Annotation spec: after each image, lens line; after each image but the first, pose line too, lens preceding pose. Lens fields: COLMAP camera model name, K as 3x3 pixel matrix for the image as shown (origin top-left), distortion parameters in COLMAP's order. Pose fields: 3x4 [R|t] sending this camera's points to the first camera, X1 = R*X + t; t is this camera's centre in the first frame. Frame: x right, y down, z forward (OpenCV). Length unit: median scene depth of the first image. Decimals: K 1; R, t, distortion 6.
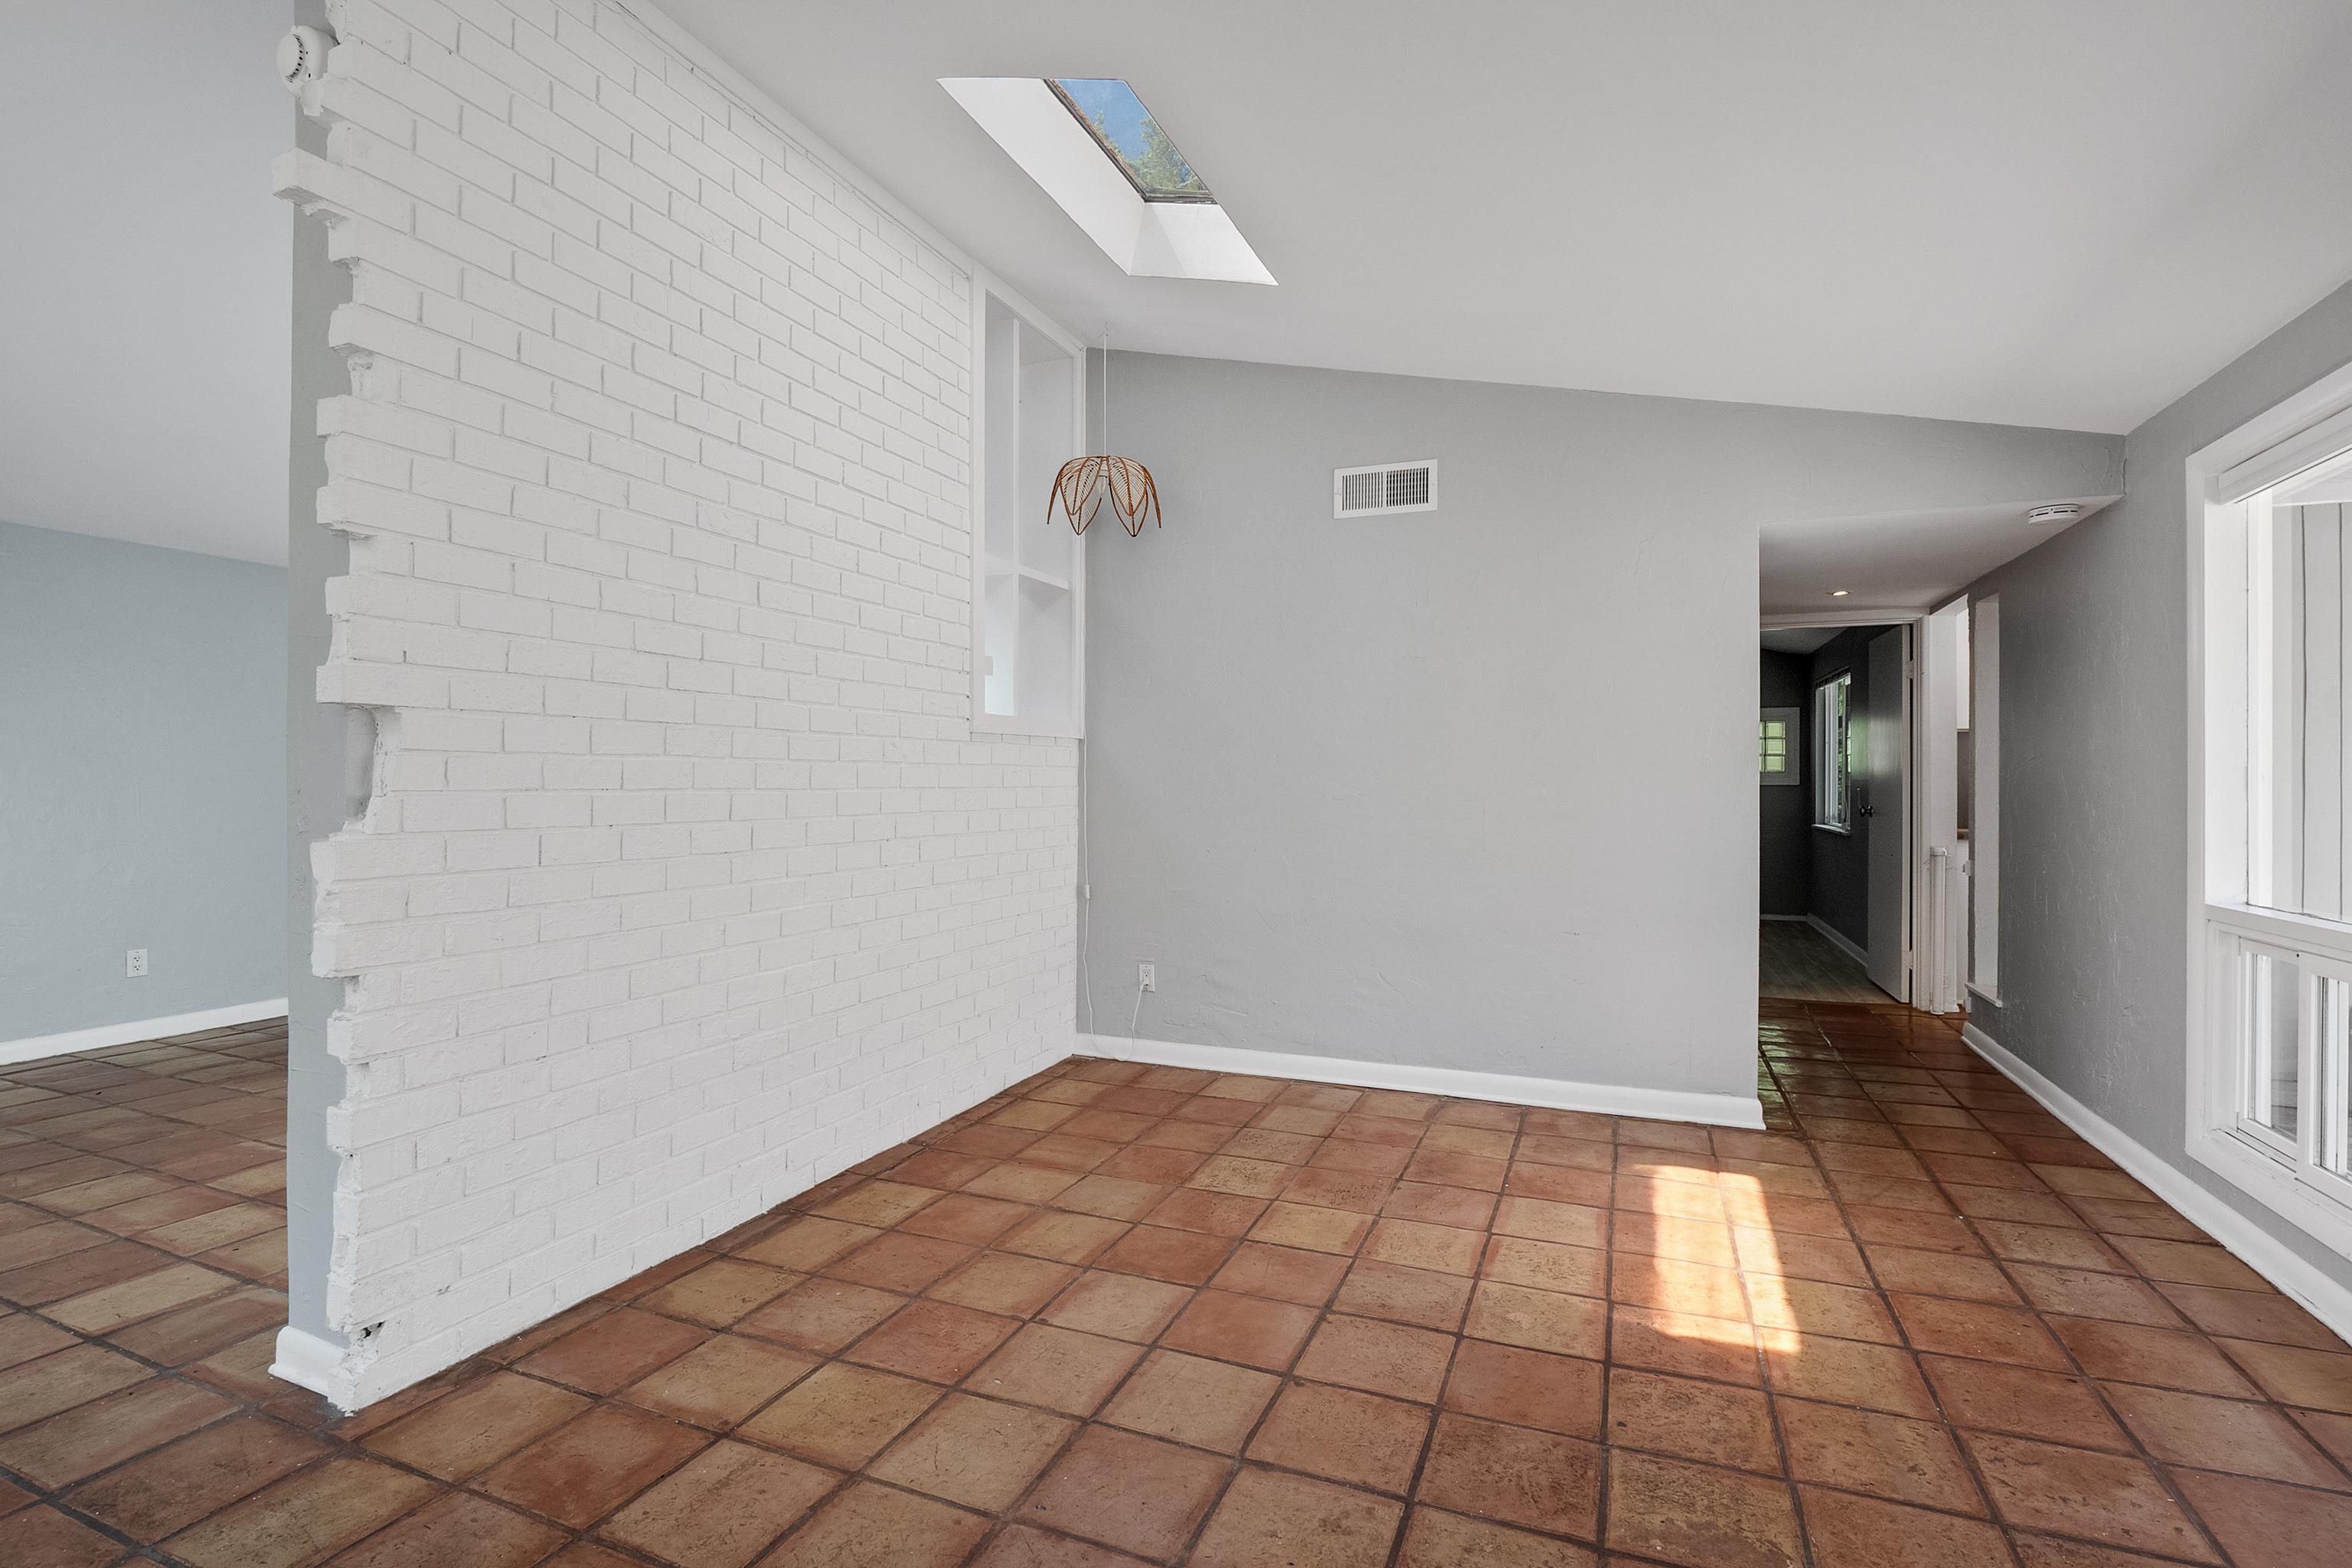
lens RADIAL K [[1086.9, 0, 1182.7], [0, 1086.9, 791.1], [0, 0, 1]] dist [-0.002228, -0.000612]
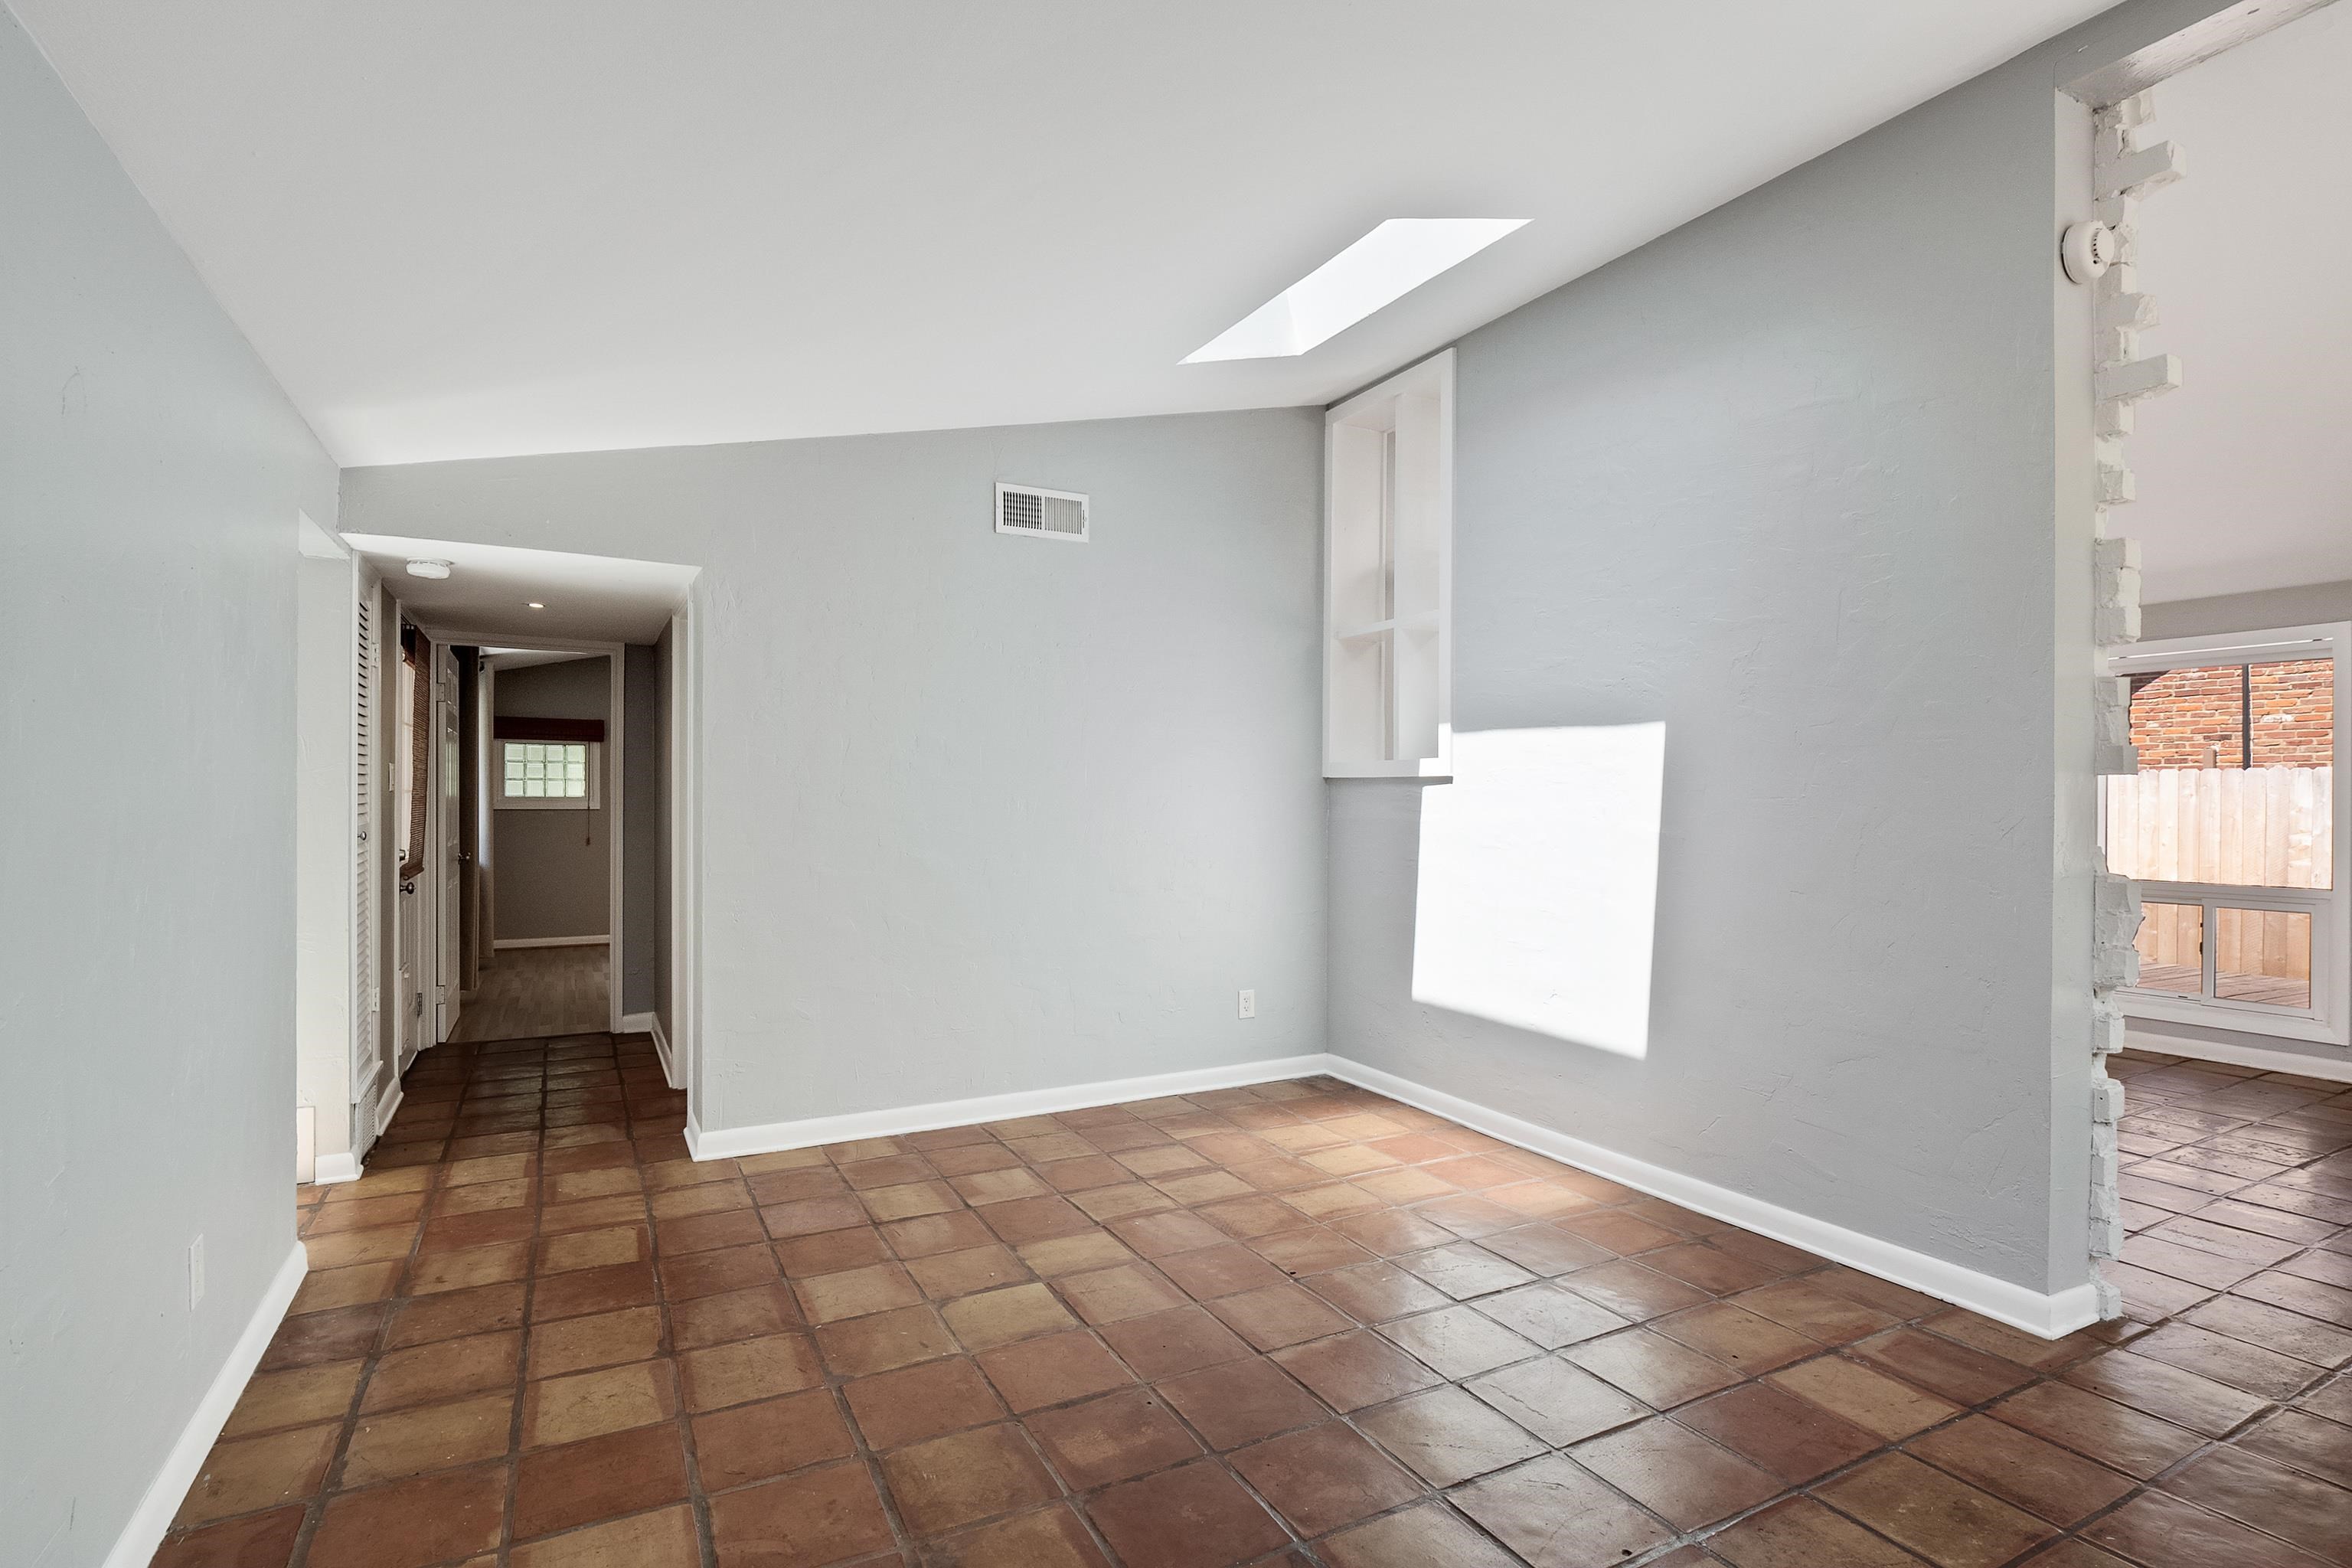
lens RADIAL K [[1130.2, 0, 1177.4], [0, 1130.2, 812.3], [0, 0, 1]] dist [-0.003931, -0.001144]
pose [[0.630081, -0.006693, 0.776500, -1.741018], [-0.003264, 0.999931, 0.011268, -0.030404], [-0.776522, -0.009634, 0.630016, 0.718530]]
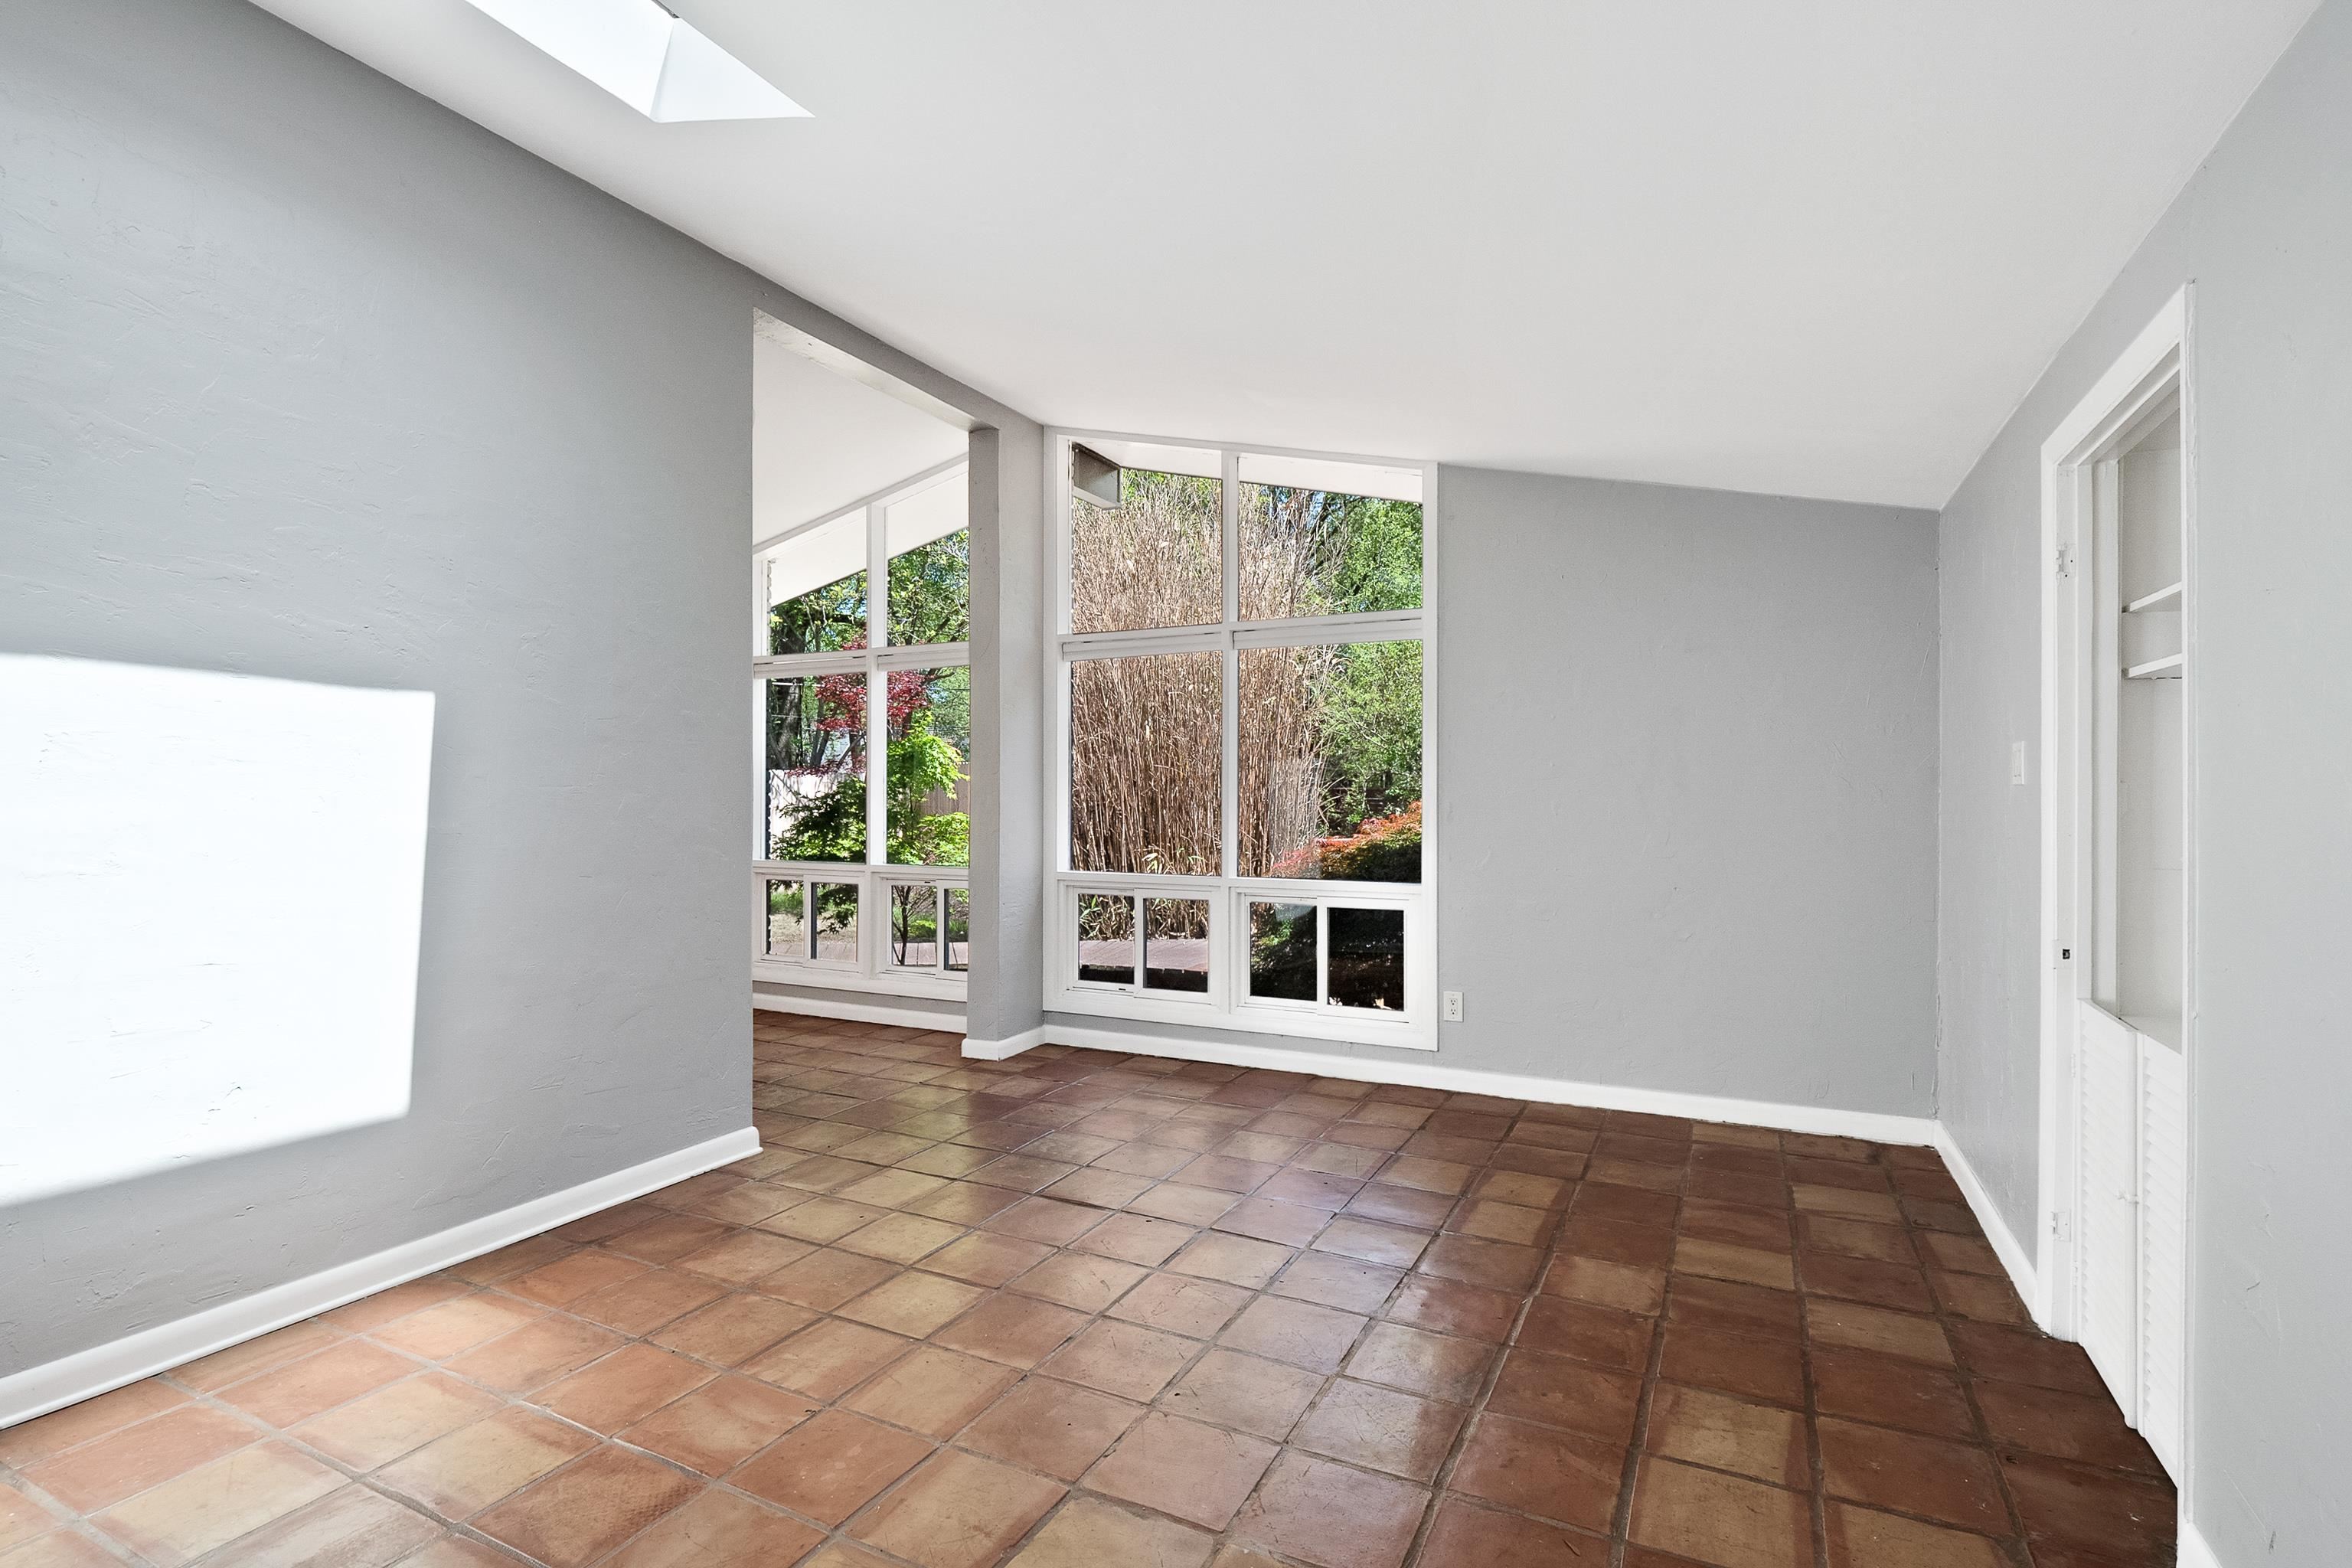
lens RADIAL K [[1086.9, 0, 1182.7], [0, 1086.9, 791.1], [0, 0, 1]] dist [-0.002228, -0.000612]
pose [[-0.996987, -0.003253, 0.077500, -1.204161], [-0.003442, 0.999991, -0.002310, -0.028264], [-0.077492, -0.002570, -0.996990, 1.985637]]
